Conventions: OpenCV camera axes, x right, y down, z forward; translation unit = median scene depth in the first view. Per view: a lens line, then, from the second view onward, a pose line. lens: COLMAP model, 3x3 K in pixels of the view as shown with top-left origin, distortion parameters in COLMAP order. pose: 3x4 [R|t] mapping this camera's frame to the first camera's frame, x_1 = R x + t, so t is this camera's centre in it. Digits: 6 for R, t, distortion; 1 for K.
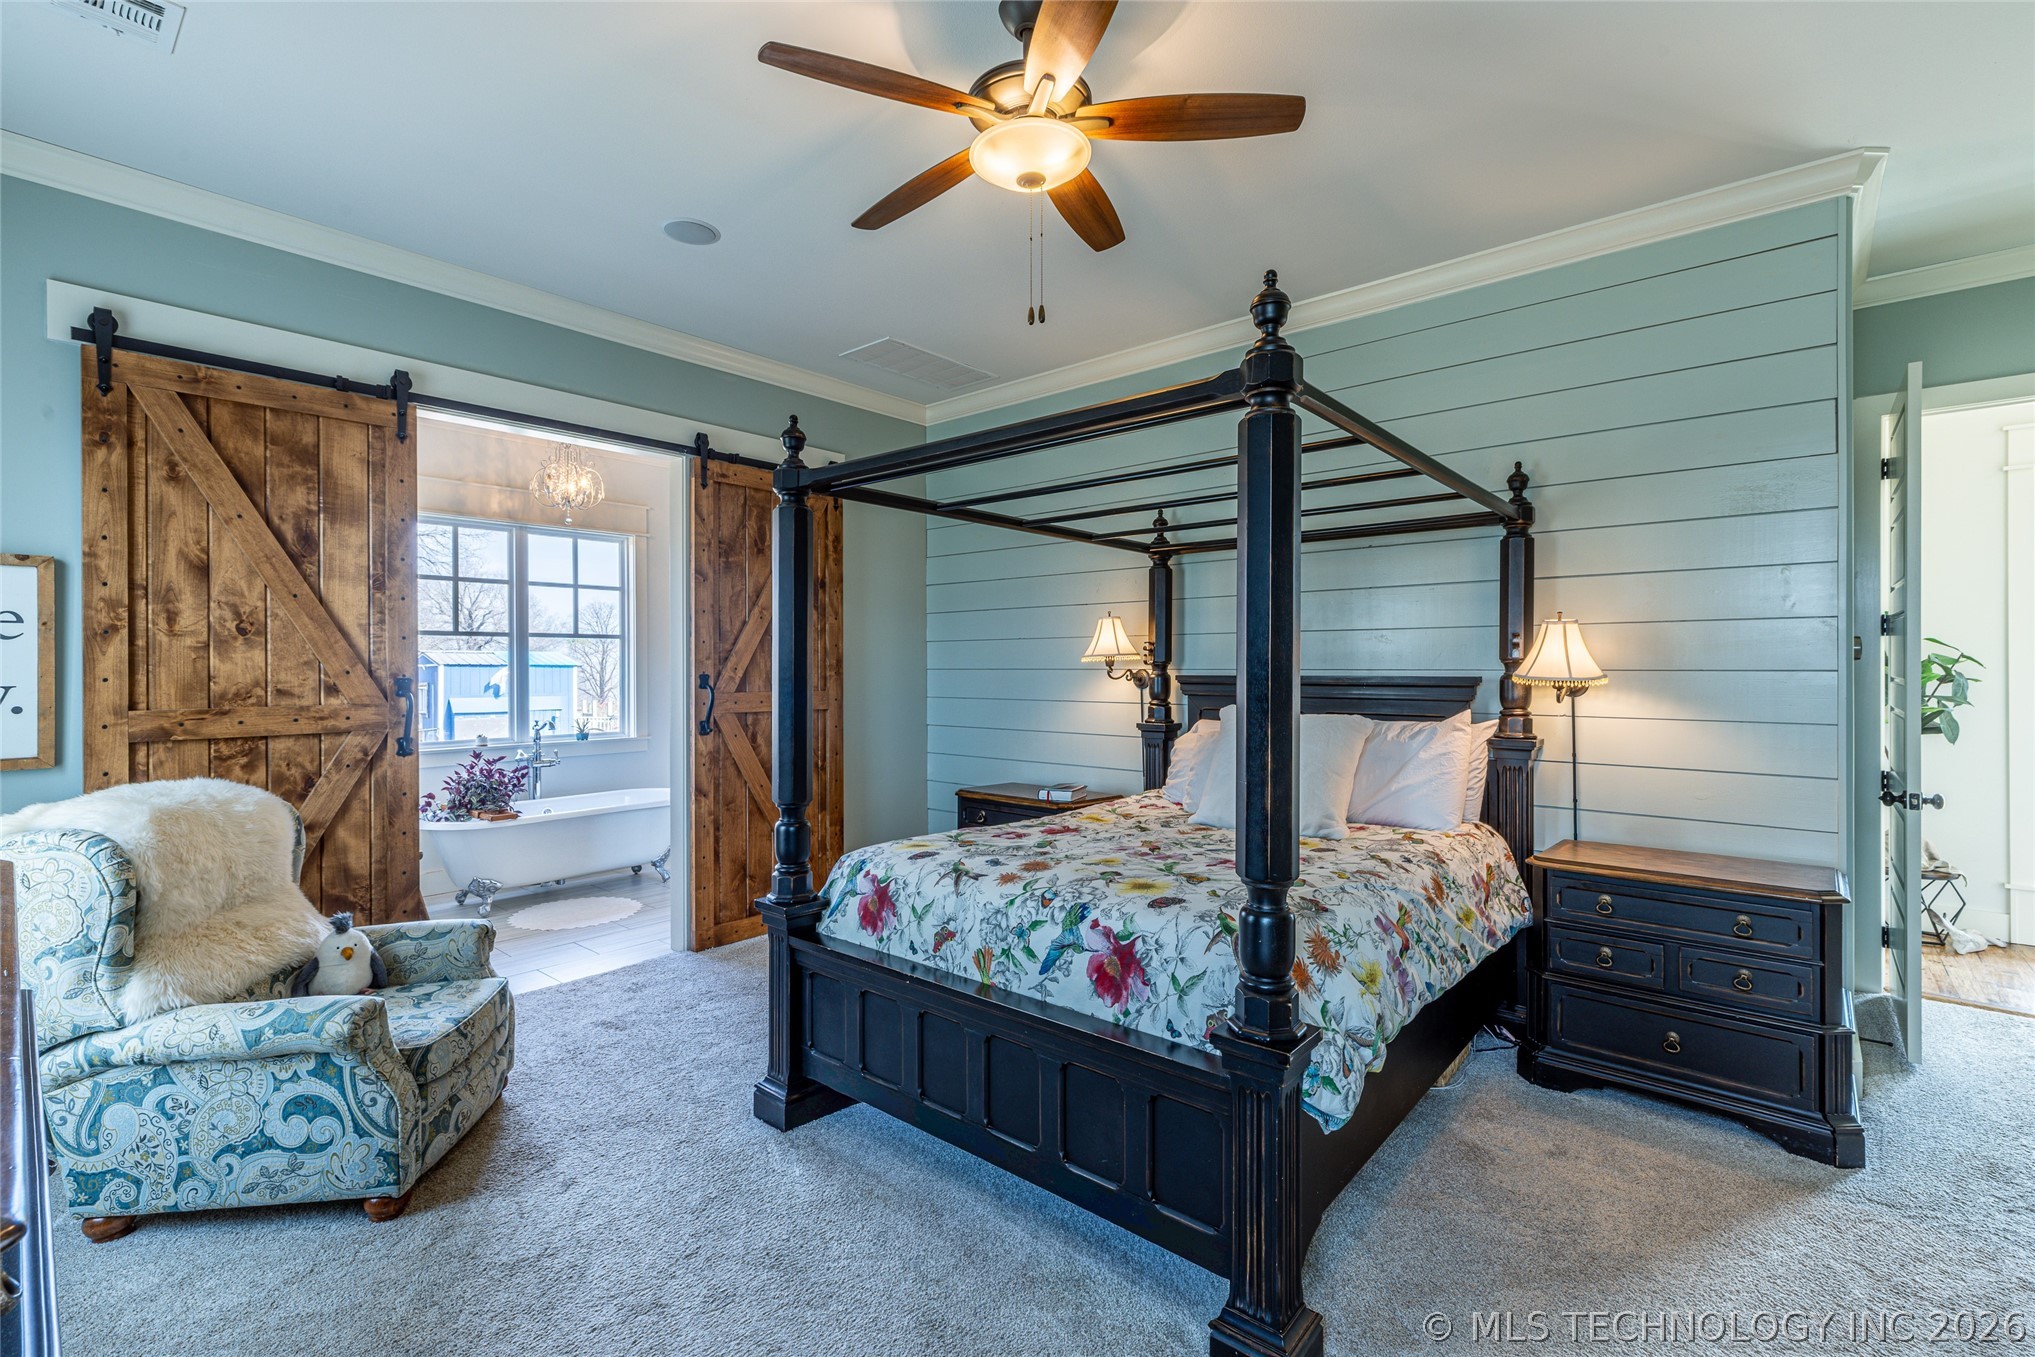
lens RADIAL K [[899.5, 0, 1017.0], [0, 899.5, 673.5], [0, 0, 1]] dist [0.003251, 0.000412]
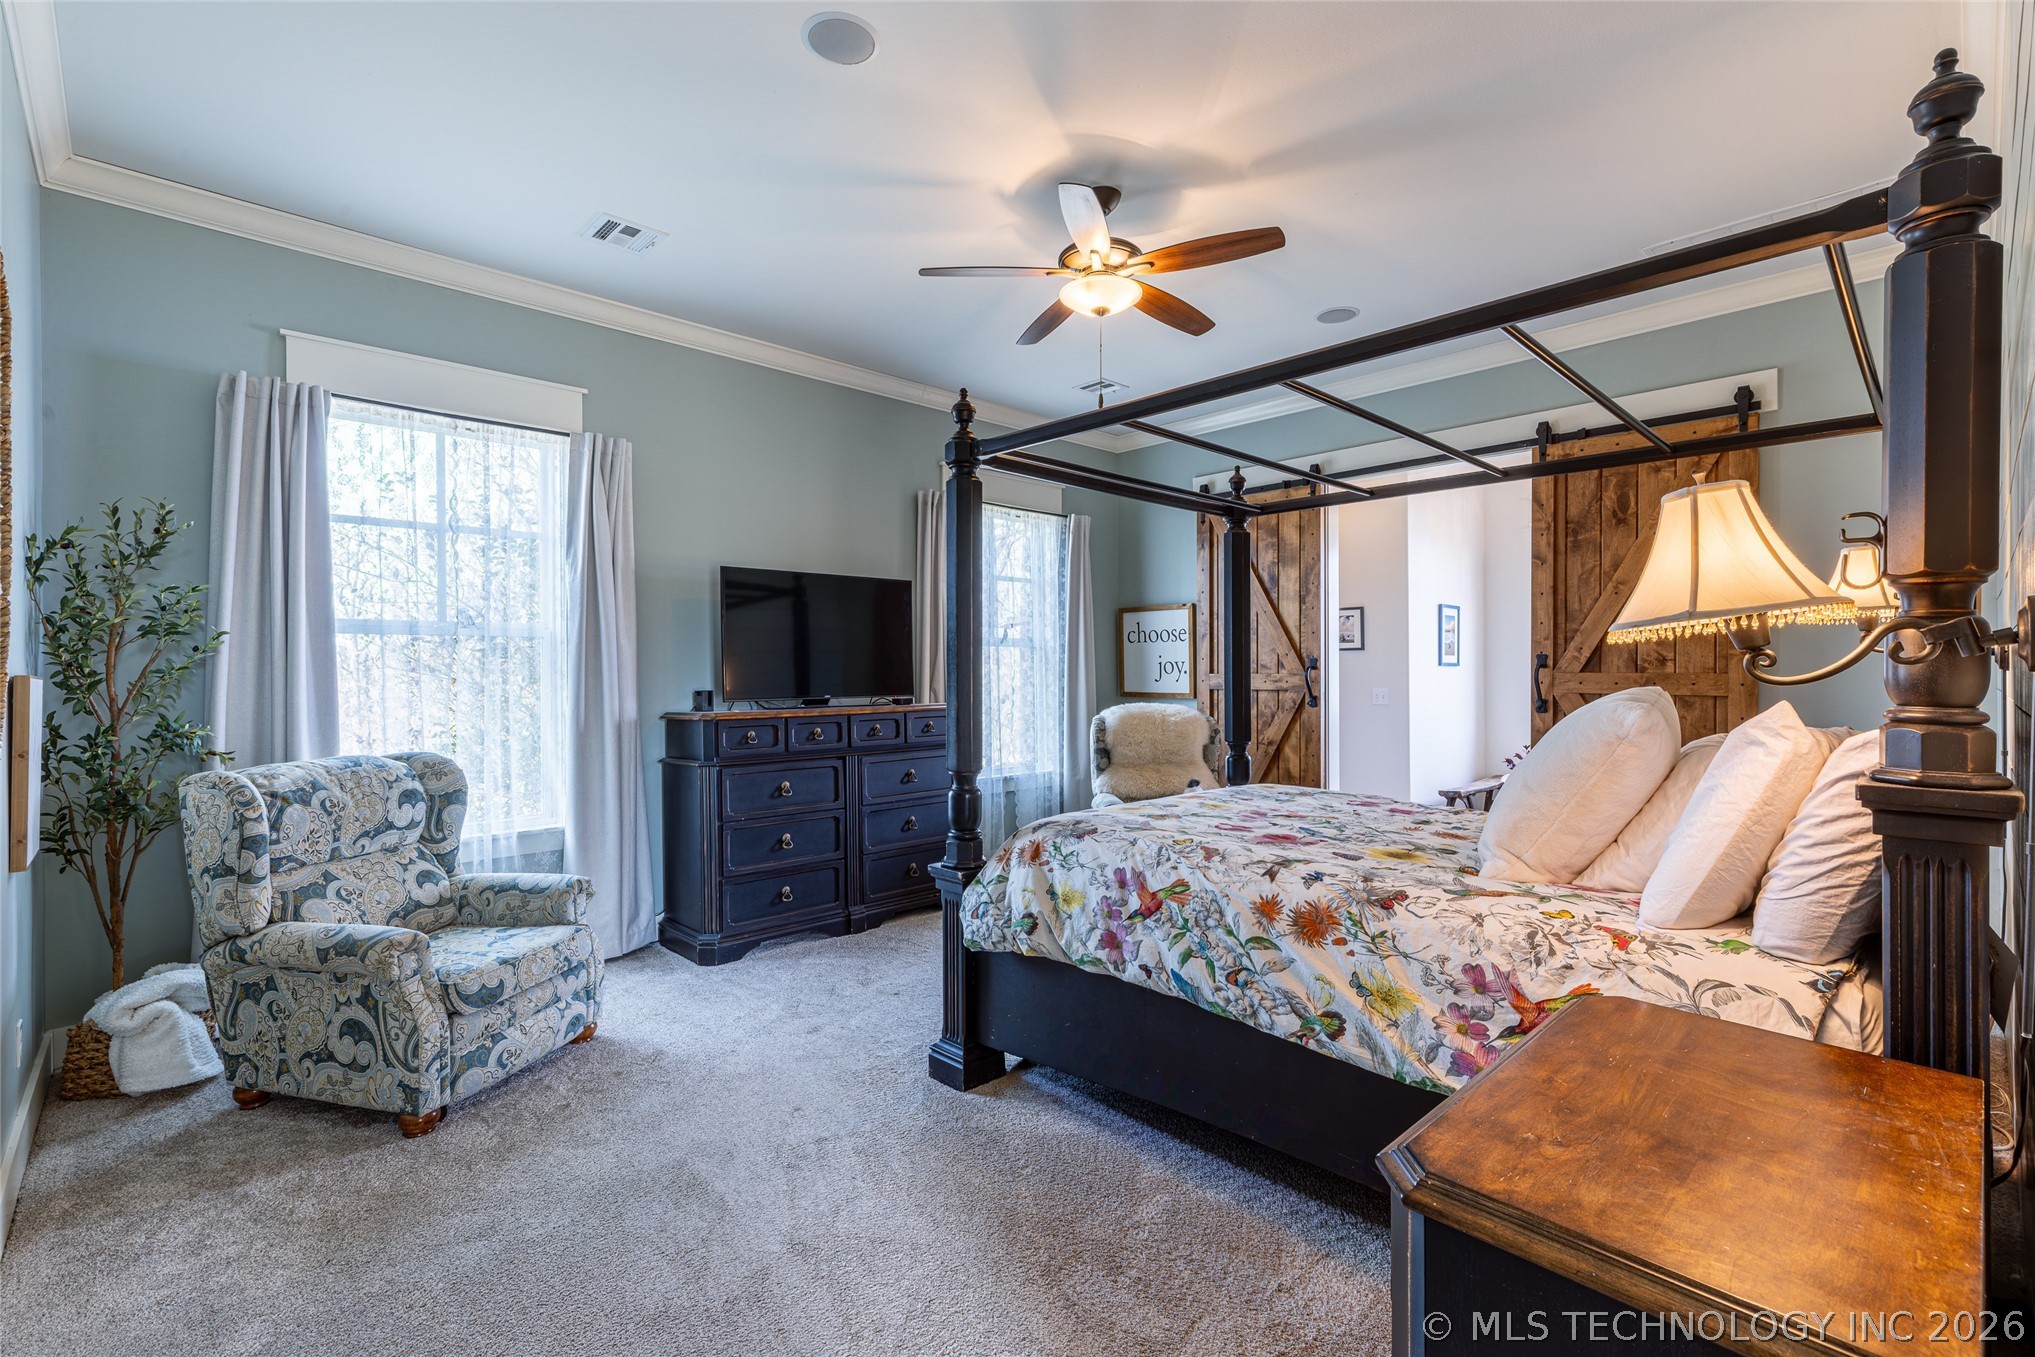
lens RADIAL K [[899.5, 0, 1018.5], [0, 899.5, 670.4], [0, 0, 1]] dist [0.003251, 0.000412]
pose [[-0.086532, 0.003540, -0.996243, 0.957944], [-0.003287, 0.999987, 0.003839, 0.022688], [0.996244, 0.003607, -0.086519, 0.629638]]
